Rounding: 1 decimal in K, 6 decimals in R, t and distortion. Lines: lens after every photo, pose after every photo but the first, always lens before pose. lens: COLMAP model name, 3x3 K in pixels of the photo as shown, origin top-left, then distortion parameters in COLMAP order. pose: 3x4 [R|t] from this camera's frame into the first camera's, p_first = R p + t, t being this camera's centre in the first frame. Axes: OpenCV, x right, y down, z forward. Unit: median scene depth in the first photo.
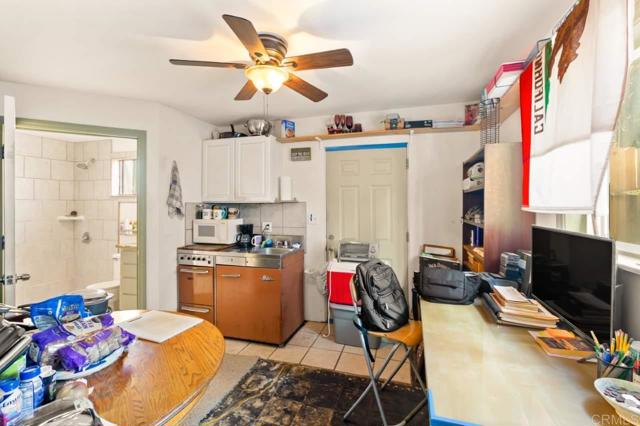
lens RADIAL K [[285.1, 0, 320.7], [0, 285.1, 206.3], [0, 0, 1]] dist [0.000711, -0.001086]
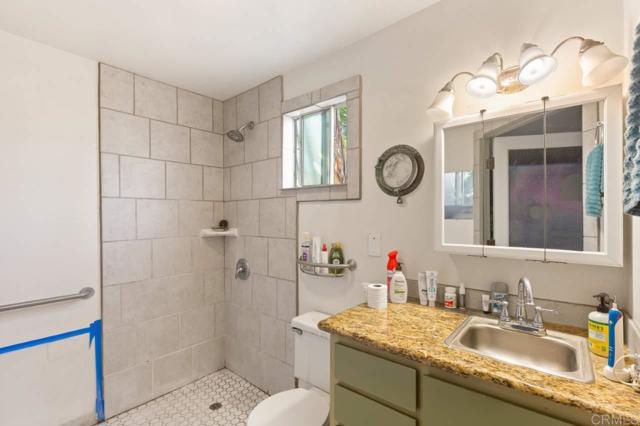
lens RADIAL K [[285.1, 0, 320.8], [0, 285.1, 216.6], [0, 0, 1]] dist [0.000711, -0.001086]
pose [[0.919182, -0.004072, -0.393811, -0.470051], [0.005049, 0.999986, 0.001447, 0.009850], [0.393800, -0.003319, 0.919190, 0.561094]]
